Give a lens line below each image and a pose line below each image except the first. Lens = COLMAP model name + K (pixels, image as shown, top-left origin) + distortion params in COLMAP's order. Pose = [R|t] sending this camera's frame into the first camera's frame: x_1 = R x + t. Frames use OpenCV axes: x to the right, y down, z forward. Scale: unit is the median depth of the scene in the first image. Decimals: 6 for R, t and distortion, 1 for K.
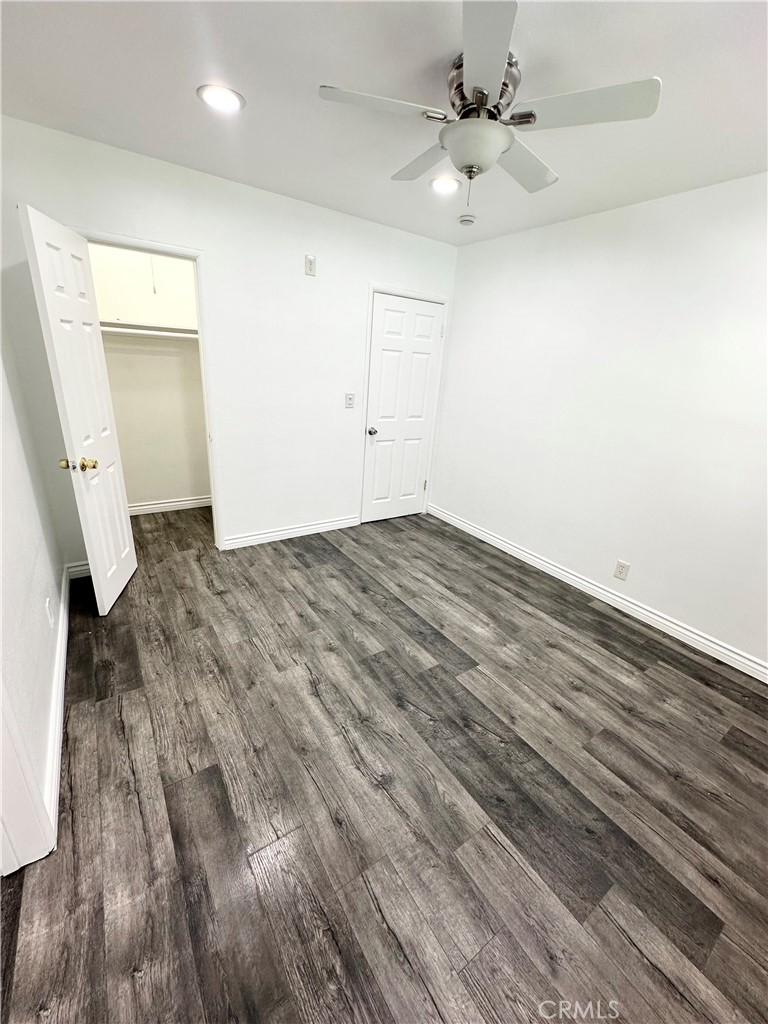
lens RADIAL K [[409.2, 0, 383.0], [0, 409.2, 510.6], [0, 0, 1]] dist [-0.005256, 0.001047]
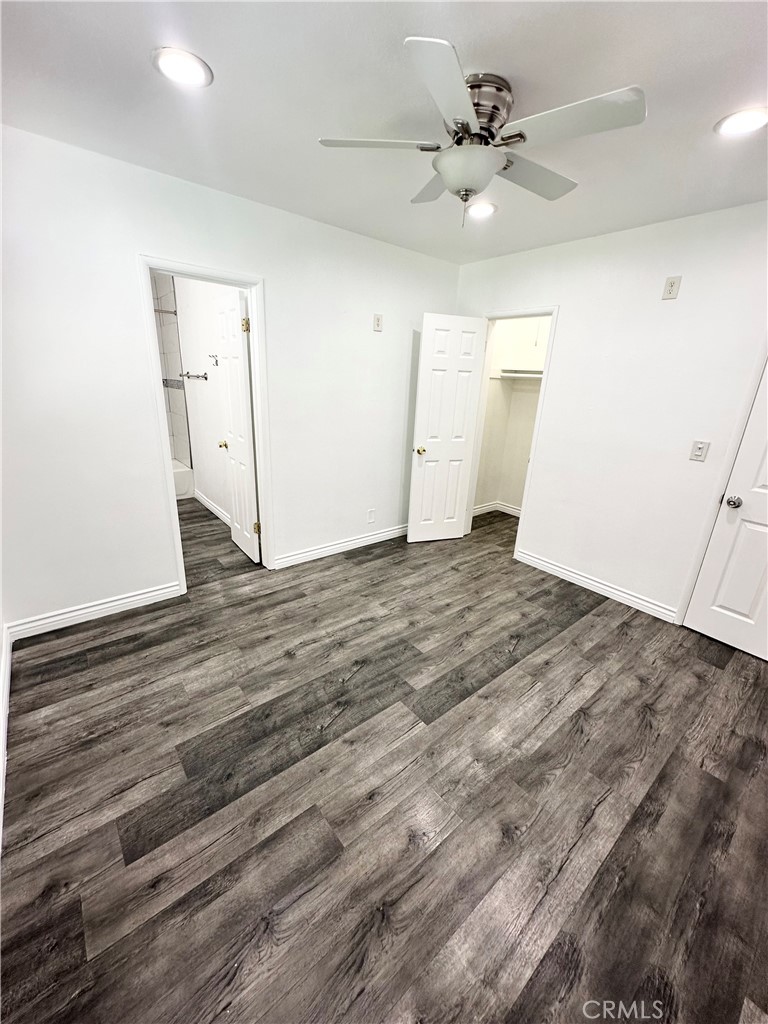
lens RADIAL K [[409.2, 0, 383.0], [0, 409.2, 510.6], [0, 0, 1]] dist [-0.005256, 0.001047]
pose [[0.093030, 0.251169, -0.963462, 0.930525], [-0.383081, 0.902199, 0.198208, -0.157880], [0.919018, 0.350645, 0.180149, 0.605149]]
